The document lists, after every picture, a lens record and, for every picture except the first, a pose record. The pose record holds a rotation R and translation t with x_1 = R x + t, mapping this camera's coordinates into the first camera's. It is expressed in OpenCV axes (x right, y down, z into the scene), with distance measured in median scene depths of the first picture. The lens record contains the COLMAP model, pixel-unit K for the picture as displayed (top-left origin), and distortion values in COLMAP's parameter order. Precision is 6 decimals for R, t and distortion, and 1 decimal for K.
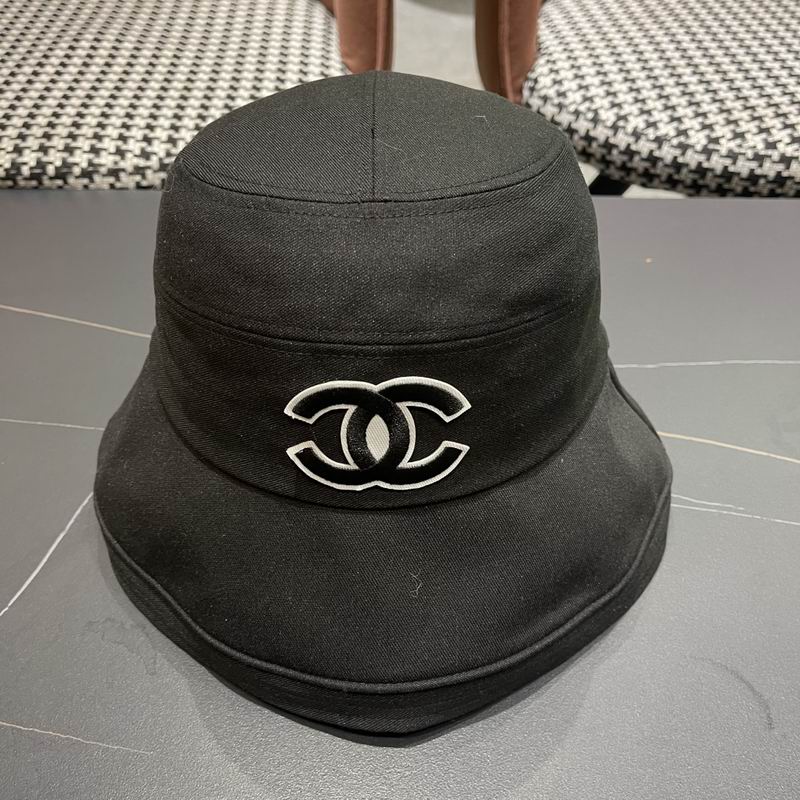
lens RADIAL K [[825.1, 0, 397.8], [0, 825.1, 407.8], [0, 0, 1]] dist [0.015357, 0.000000]
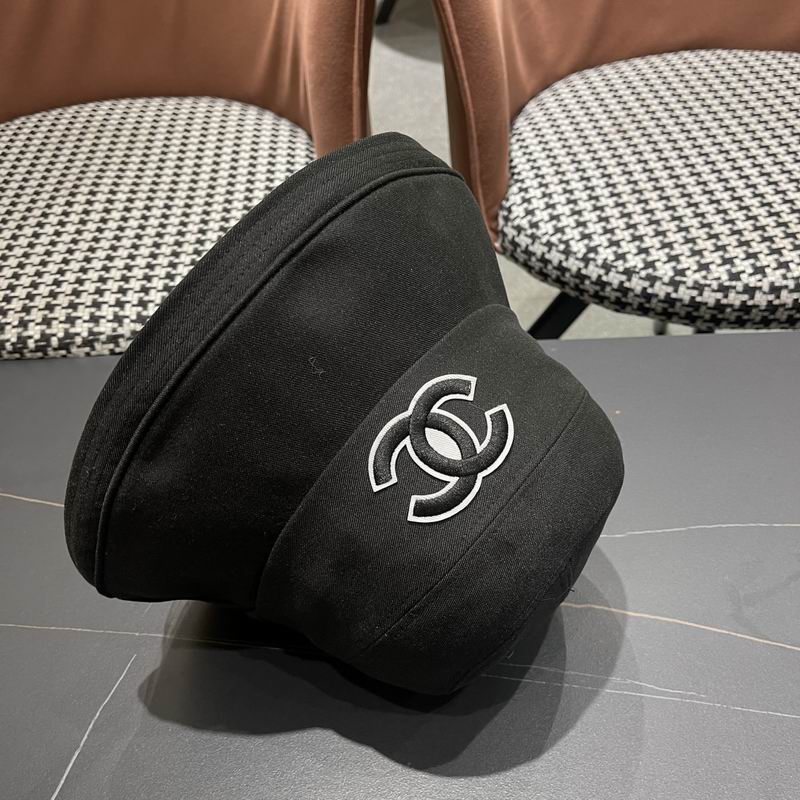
lens RADIAL K [[825.1, 0, 397.4], [0, 825.1, 409.9], [0, 0, 1]] dist [0.015357, 0.000000]
pose [[0.998033, -0.056618, -0.026934, 0.043425], [0.056640, 0.998395, 0.000040, -0.166207], [0.026889, -0.001566, 0.999637, -0.050305]]
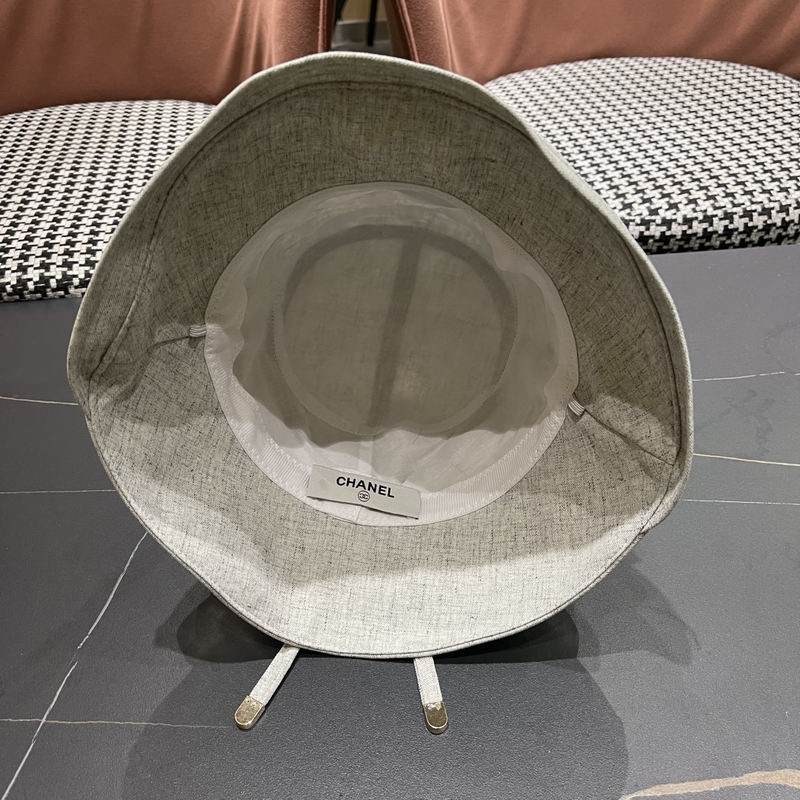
lens RADIAL K [[825.1, 0, 400.1], [0, 825.1, 407.0], [0, 0, 1]] dist [0.015357, 0.000000]
pose [[0.992184, -0.099210, 0.075680, -0.040959], [0.105744, 0.990504, -0.087862, 0.035339], [-0.066244, 0.095178, 0.993254, -0.155118]]
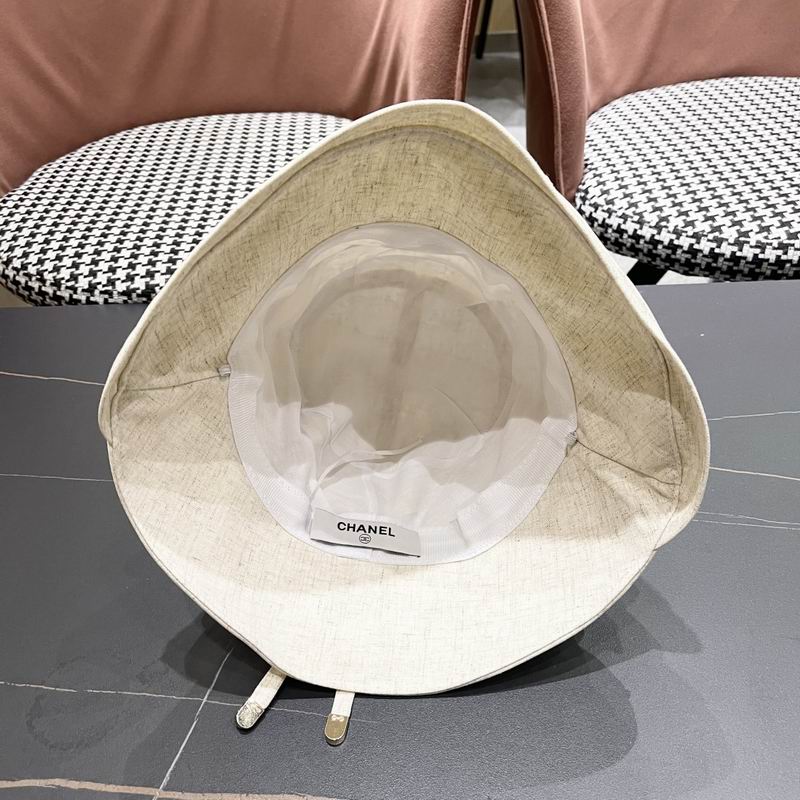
lens RADIAL K [[825.1, 0, 398.7], [0, 825.1, 407.7], [0, 0, 1]] dist [0.015357, 0.000000]
pose [[0.998702, -0.047366, -0.018735, -0.104911], [0.045164, 0.993525, -0.104251, 0.029044], [0.023551, 0.103270, 0.994375, -0.174634]]
